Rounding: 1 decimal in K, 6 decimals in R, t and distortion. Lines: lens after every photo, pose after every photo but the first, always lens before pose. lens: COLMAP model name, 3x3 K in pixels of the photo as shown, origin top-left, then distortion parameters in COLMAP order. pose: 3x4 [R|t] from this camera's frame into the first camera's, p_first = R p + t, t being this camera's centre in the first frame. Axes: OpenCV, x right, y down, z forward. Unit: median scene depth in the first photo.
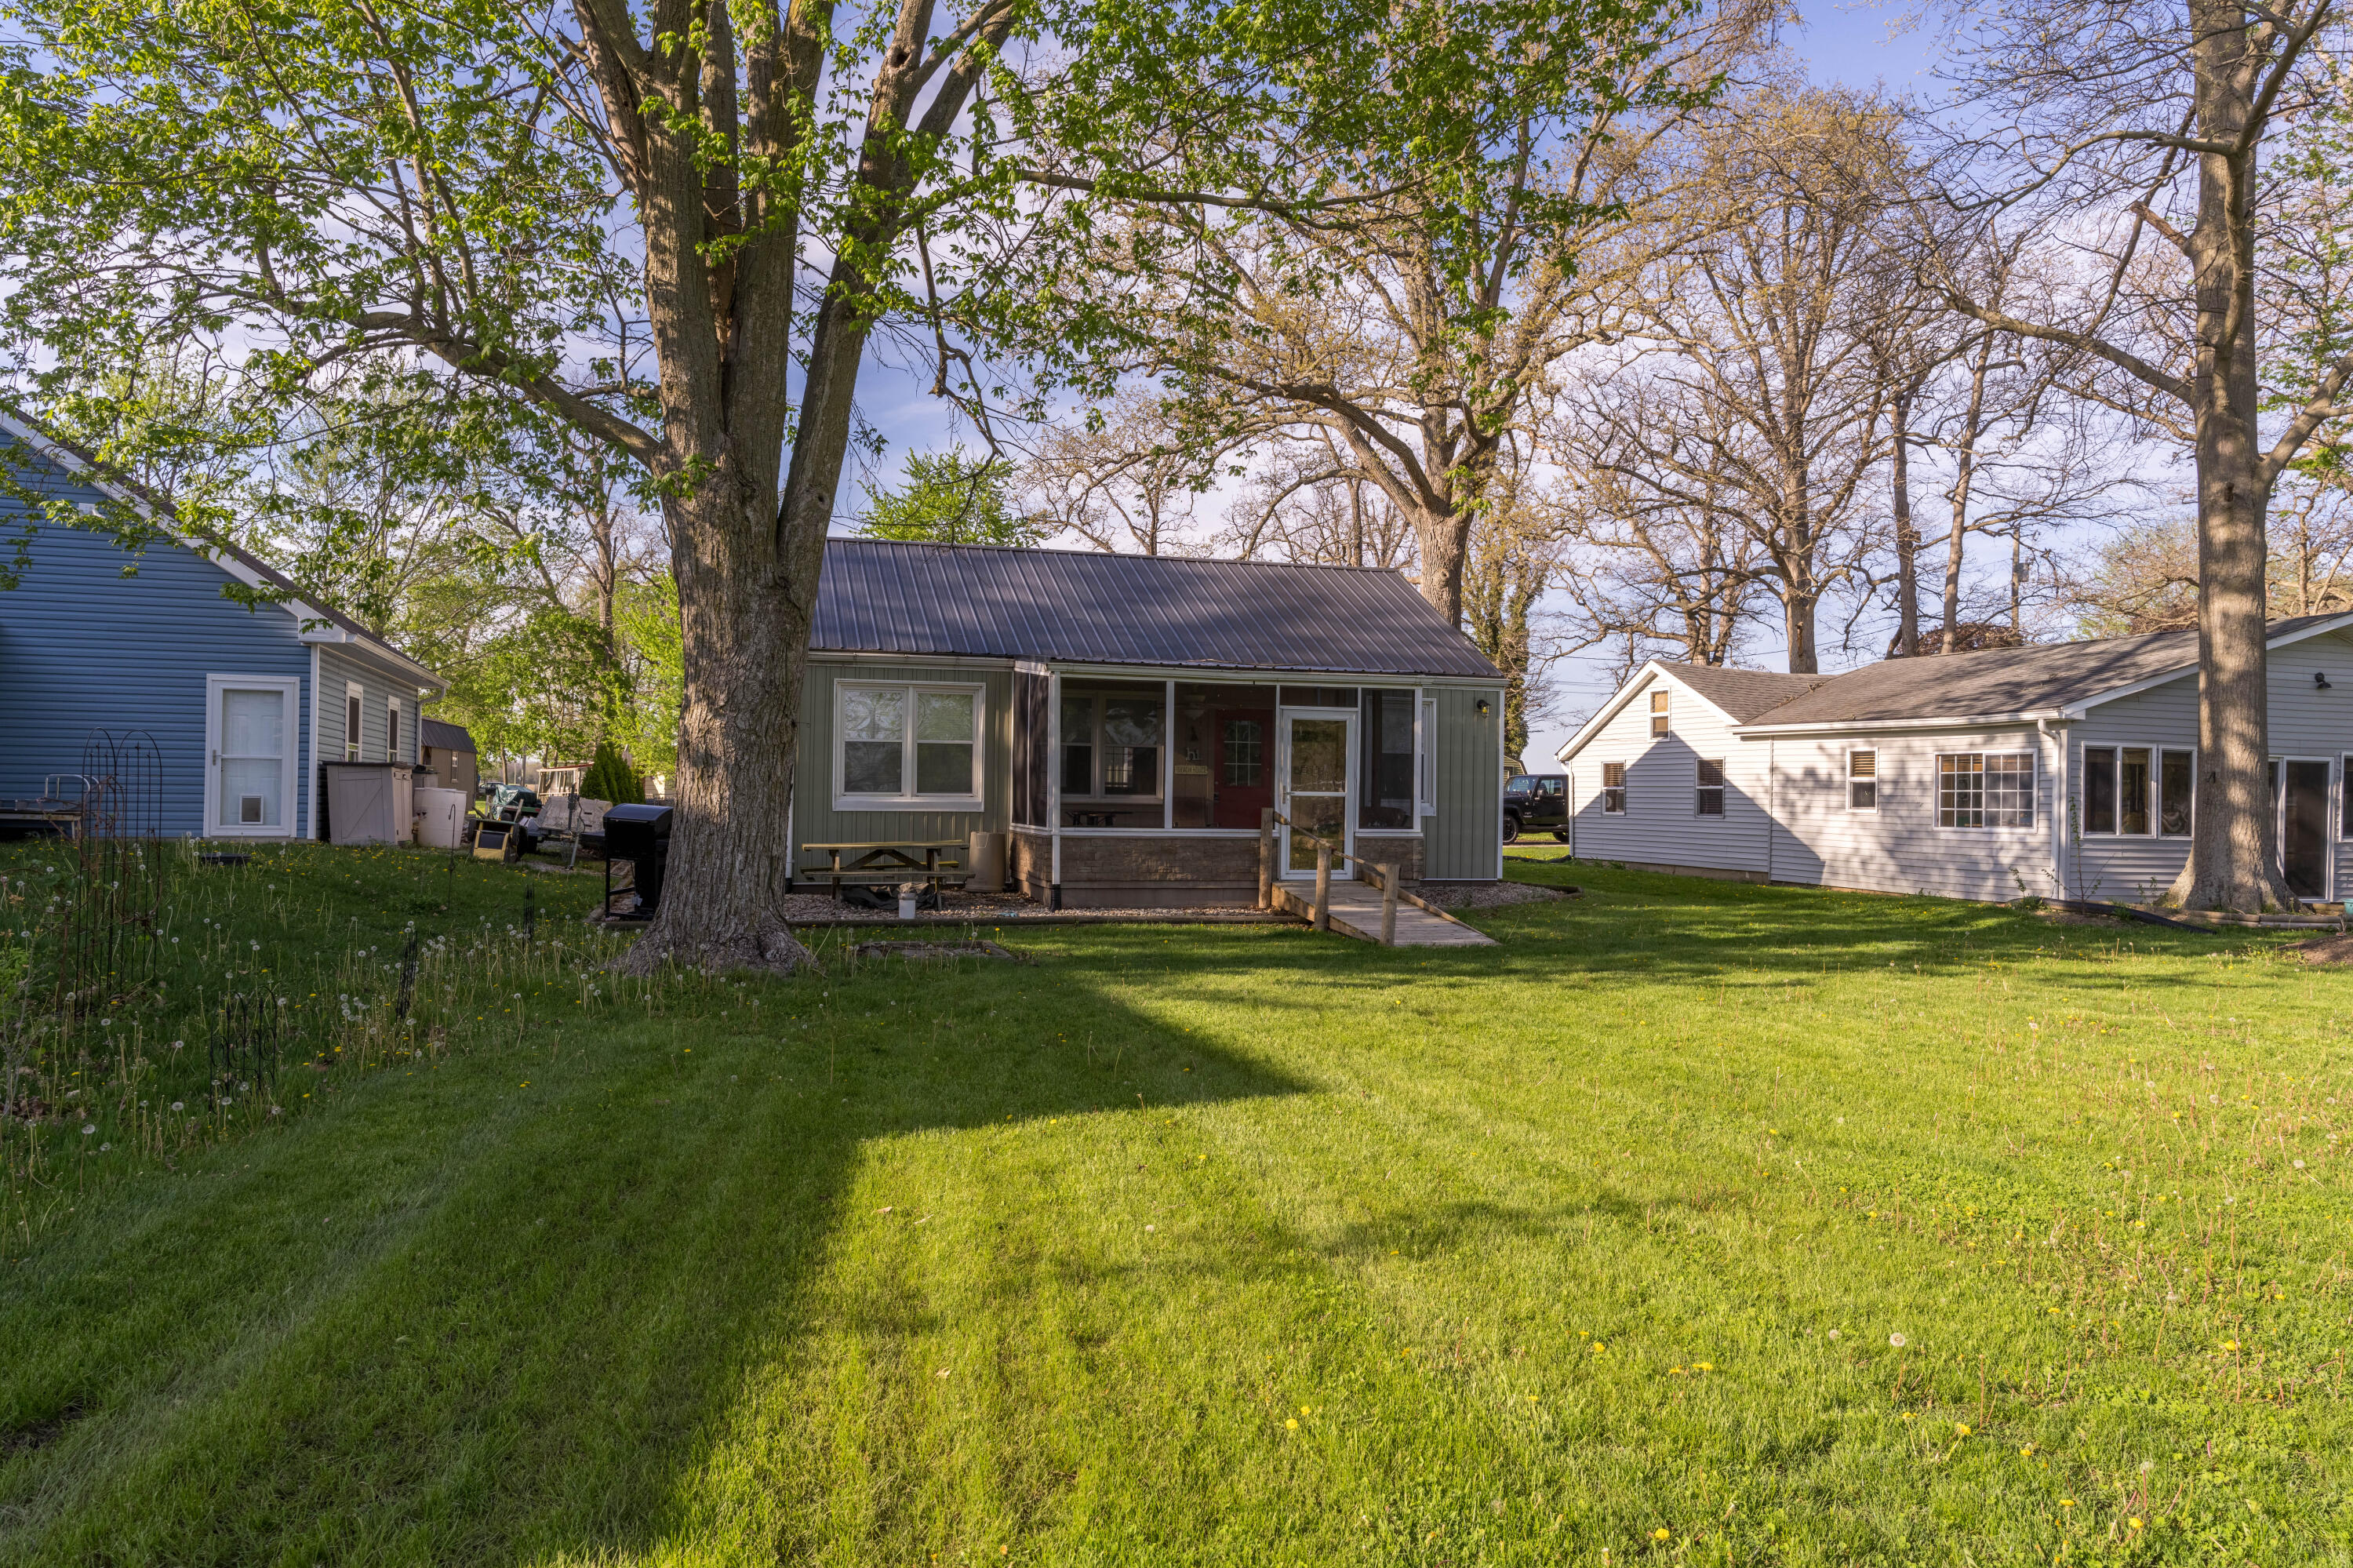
lens RADIAL K [[1472.6, 0, 1171.1], [0, 1472.6, 782.4], [0, 0, 1]] dist [0.005244, 0.000629]
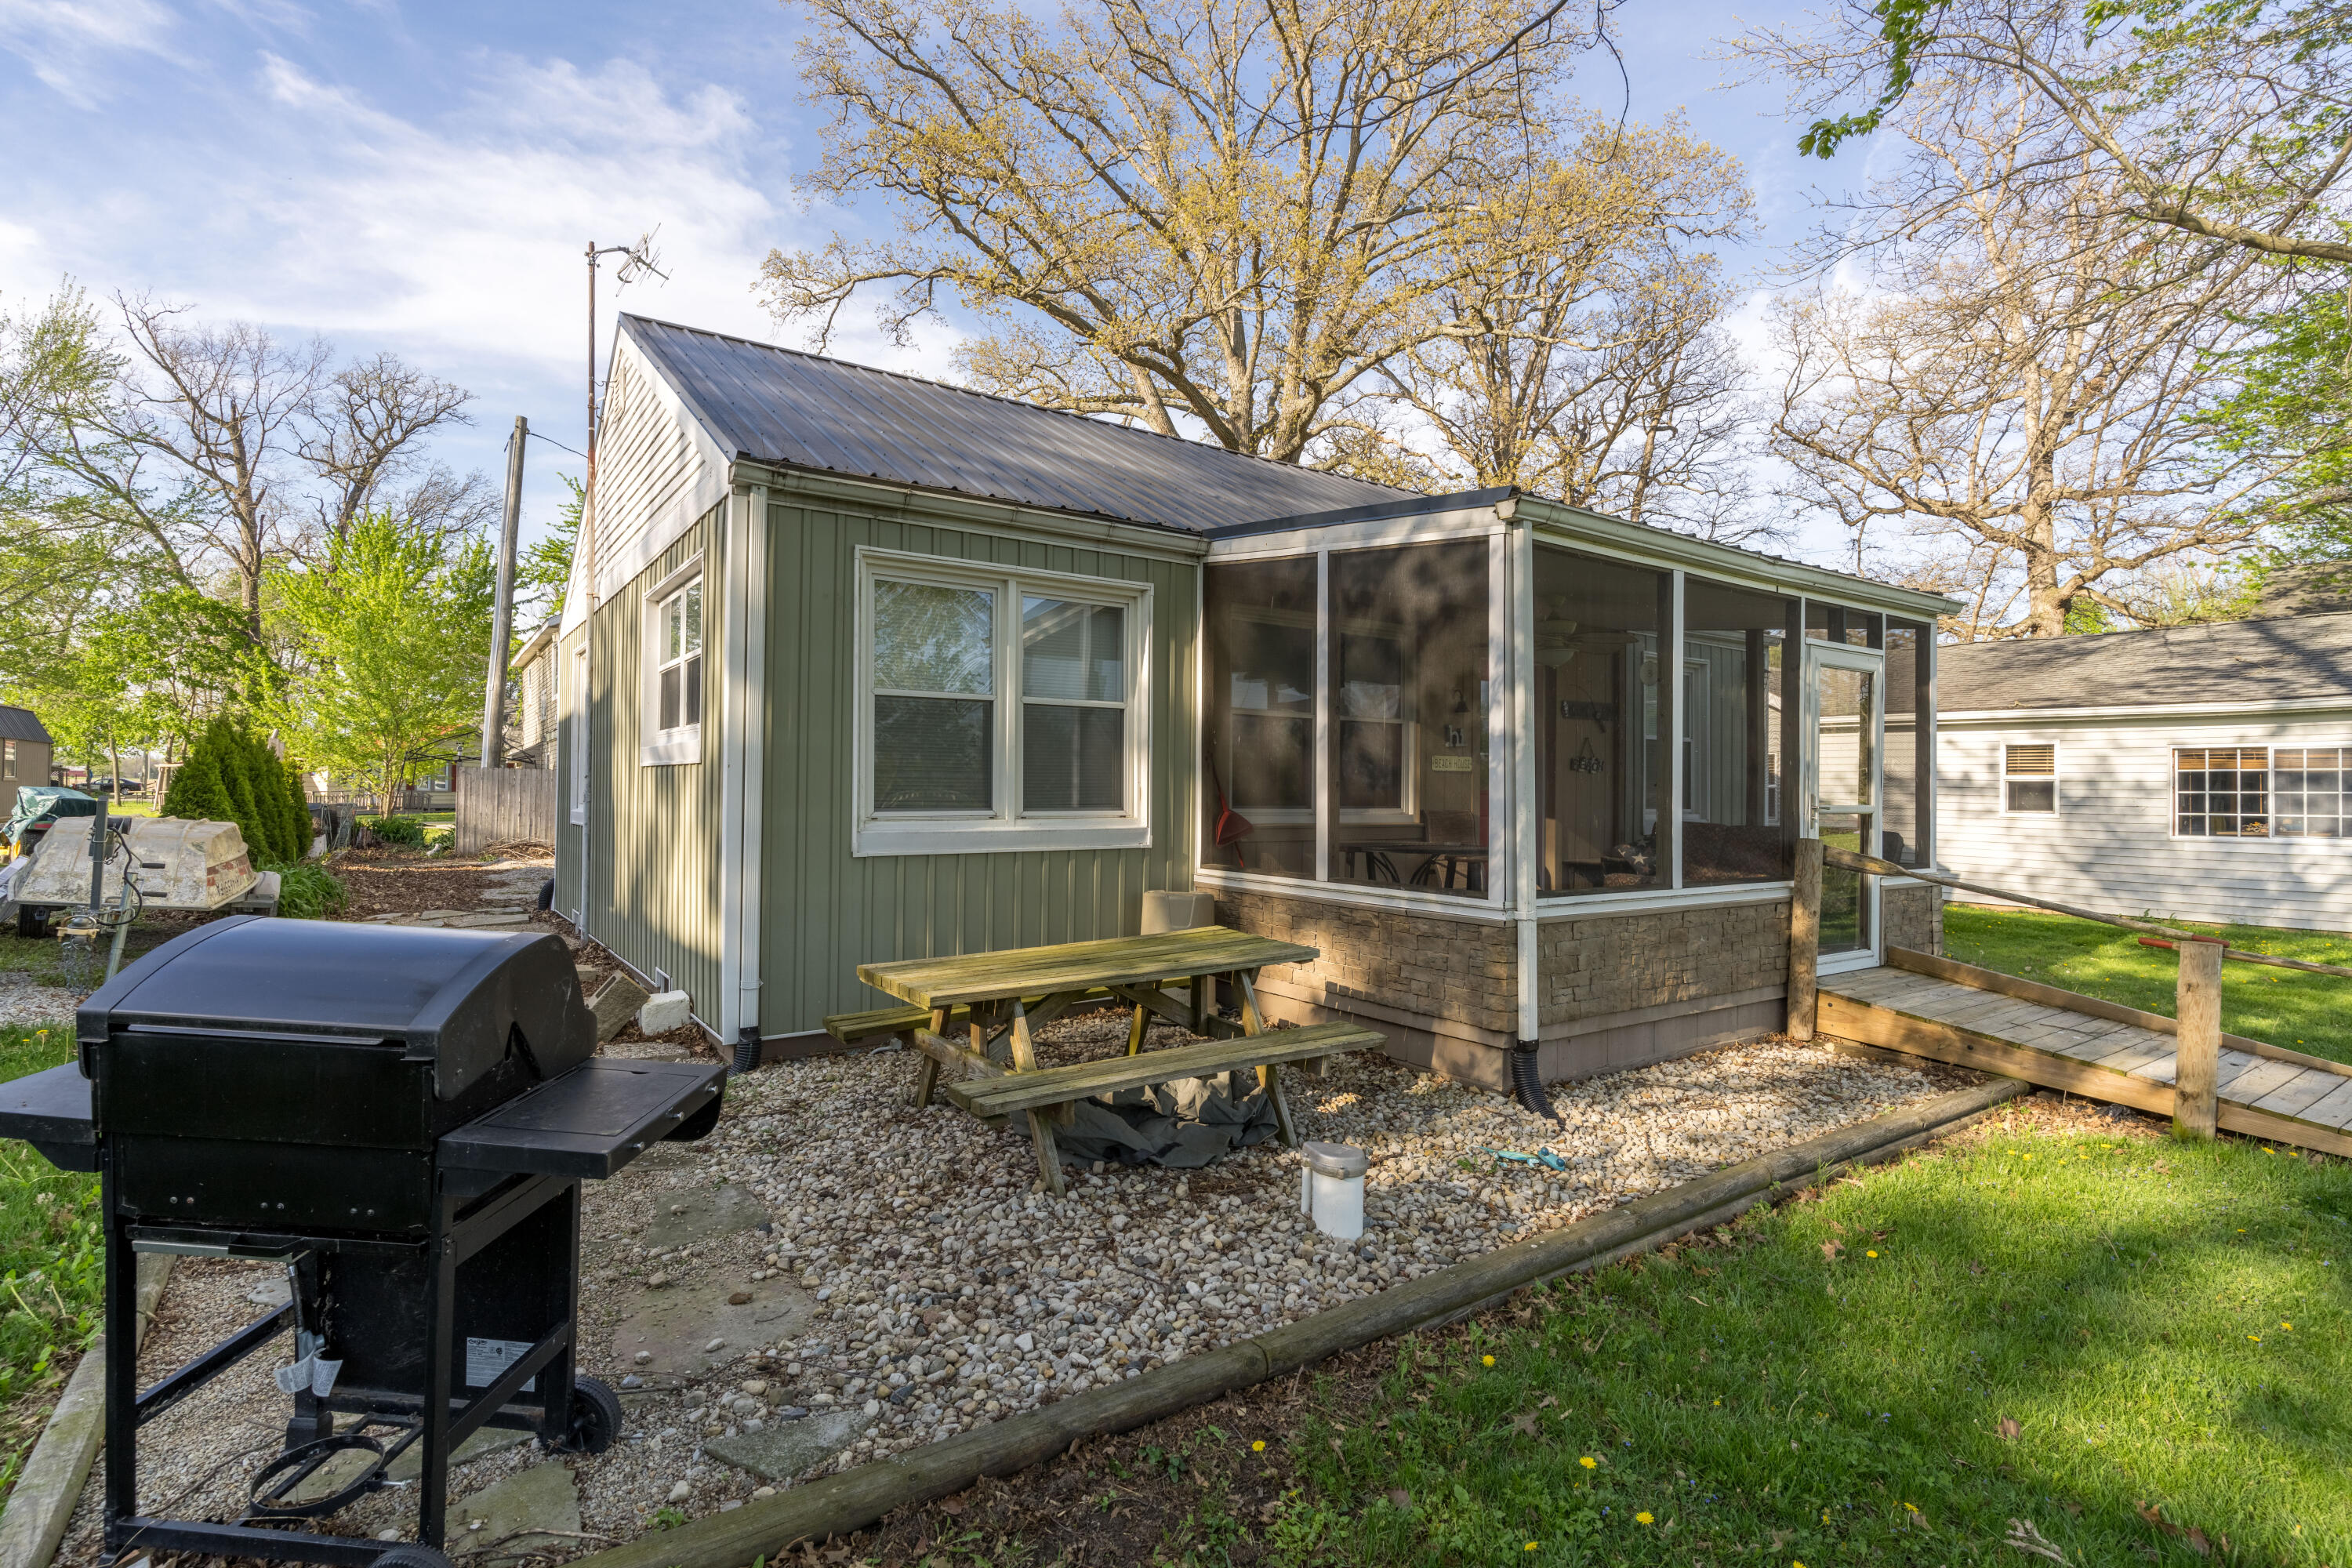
lens RADIAL K [[1129.2, 0, 1174.3], [0, 1129.2, 787.3], [0, 0, 1]] dist [0.005804, -0.002294]
pose [[0.950864, -0.002776, 0.309598, -0.199958], [0.000077, 0.999962, 0.008729, -0.002609], [-0.309610, -0.008277, 0.950828, 0.548458]]
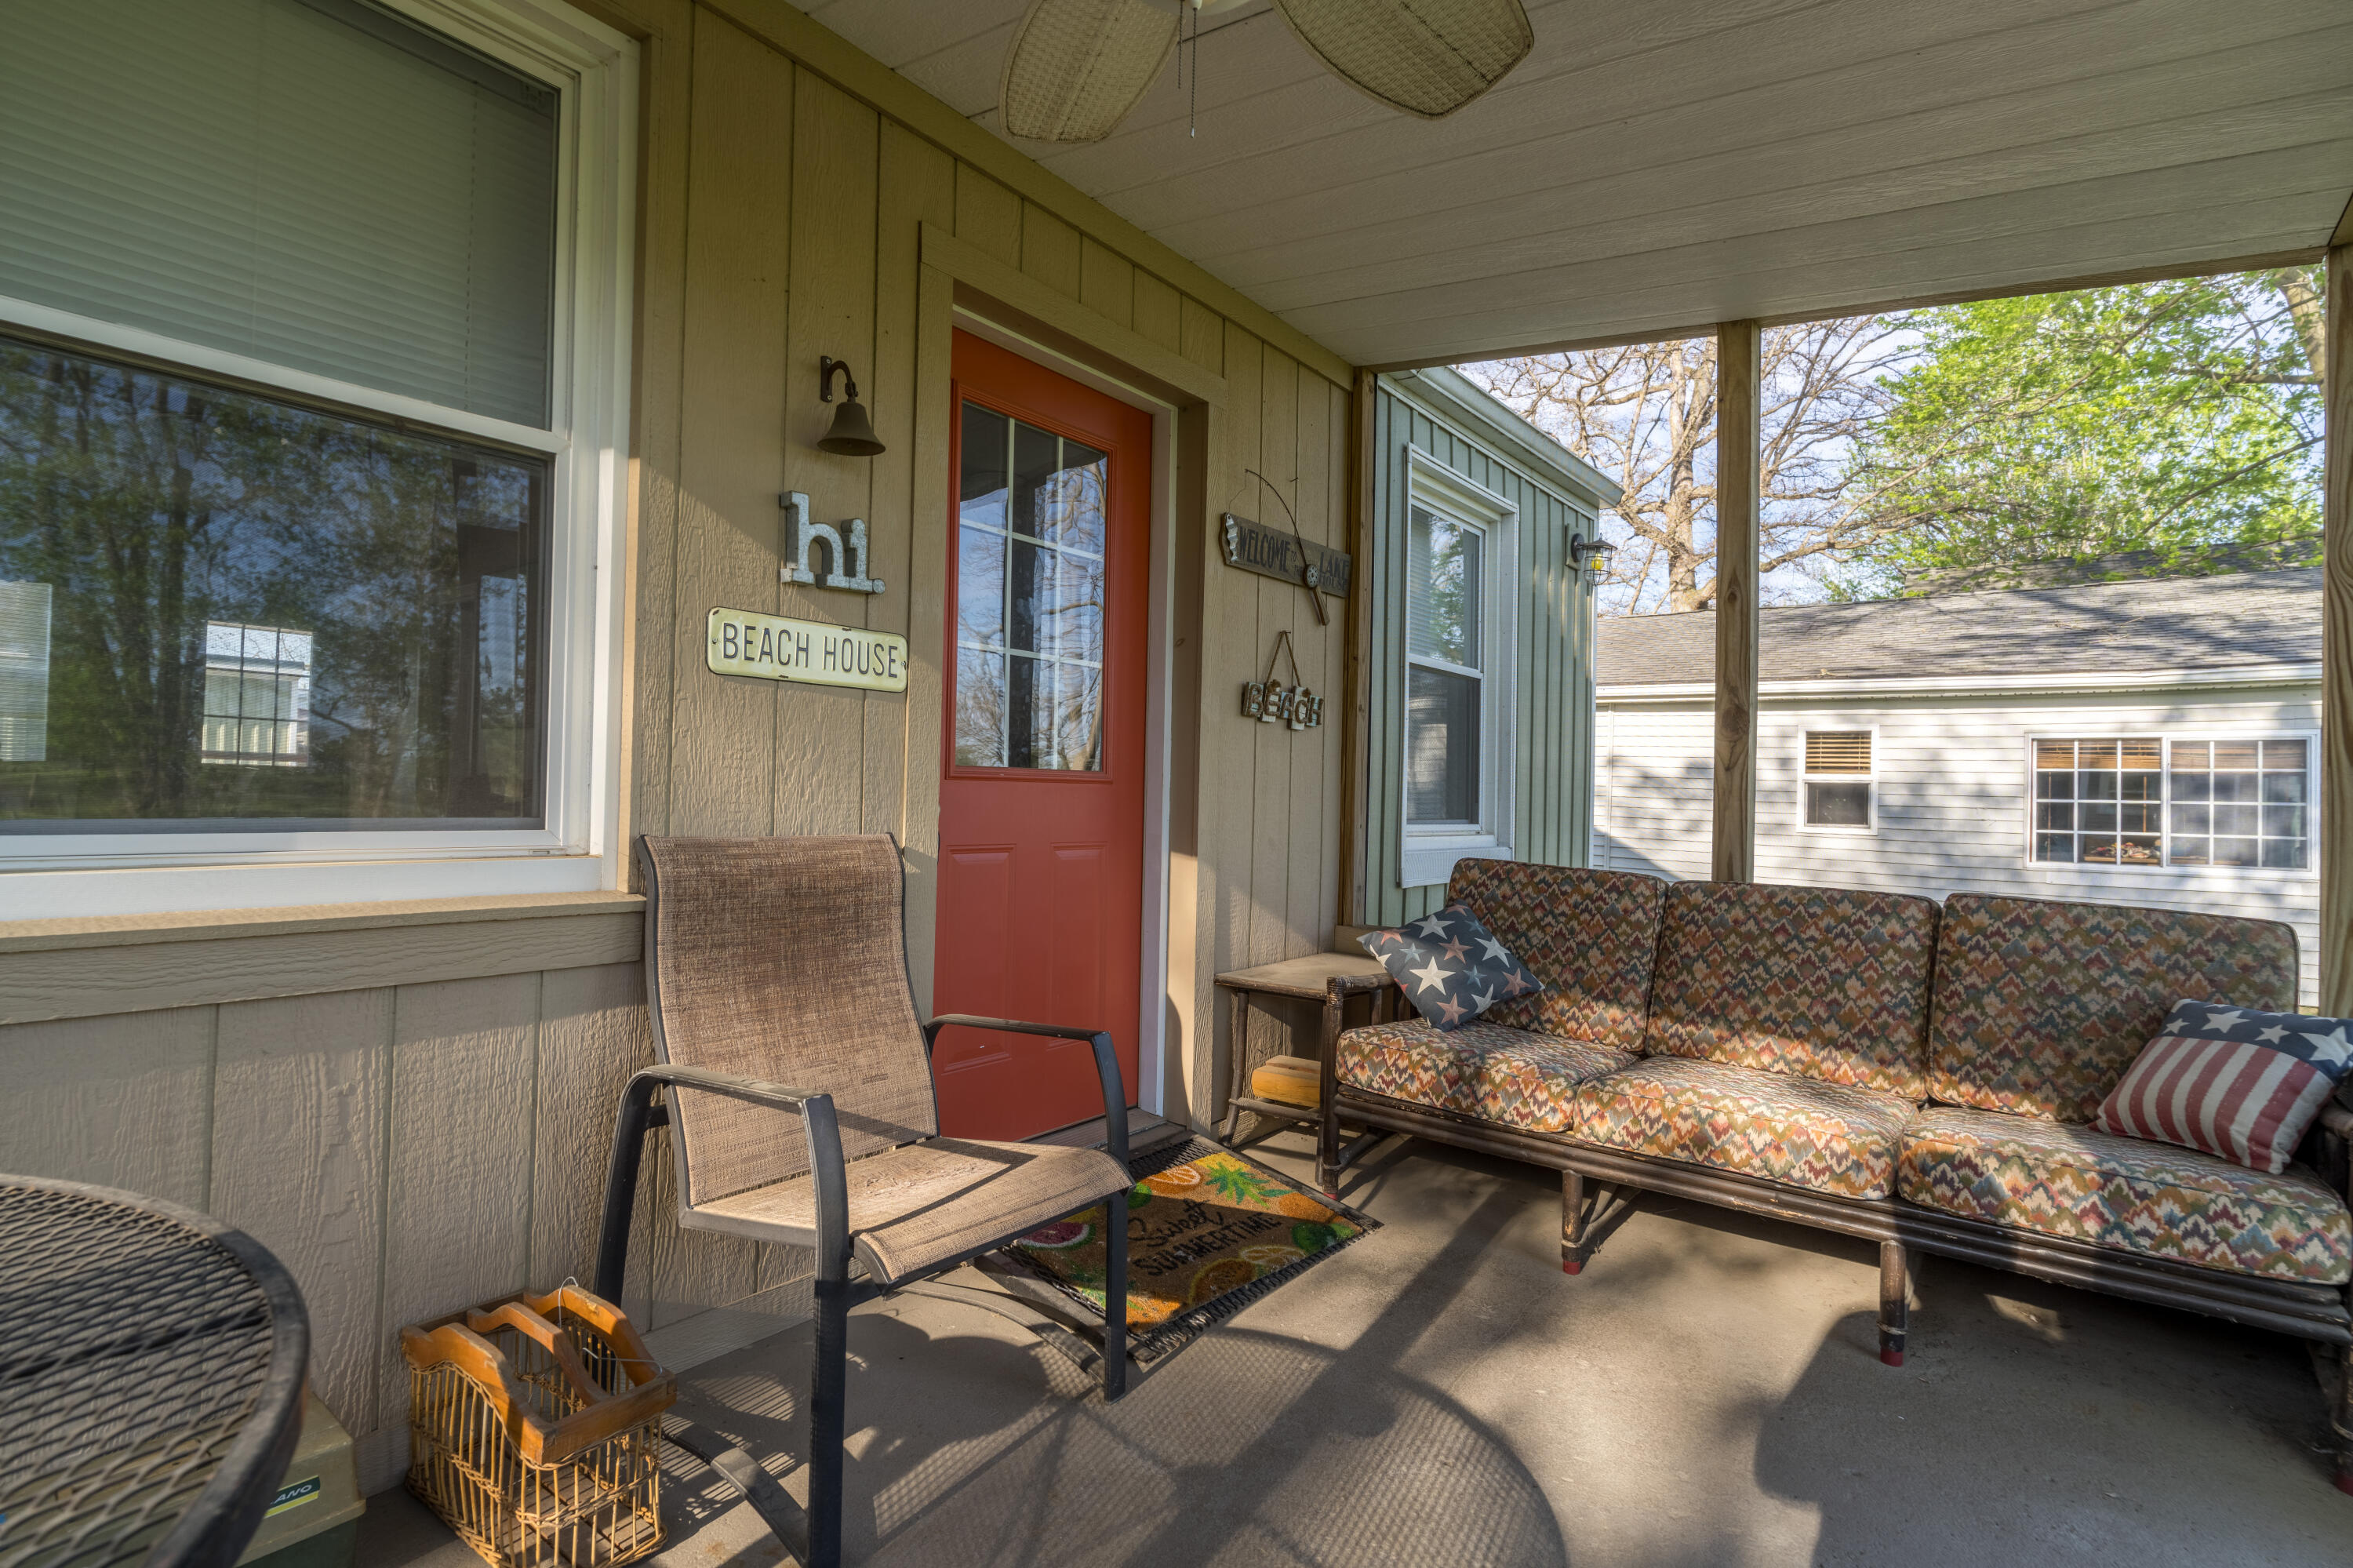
lens RADIAL K [[1129.8, 0, 1185.1], [0, 1129.8, 784.2], [0, 0, 1]] dist [0.005804, -0.002294]
pose [[0.812520, 0.013034, 0.582788, -0.012569], [-0.017801, 0.999839, 0.002458, 0.003728], [-0.582662, -0.012372, 0.812621, 0.798883]]
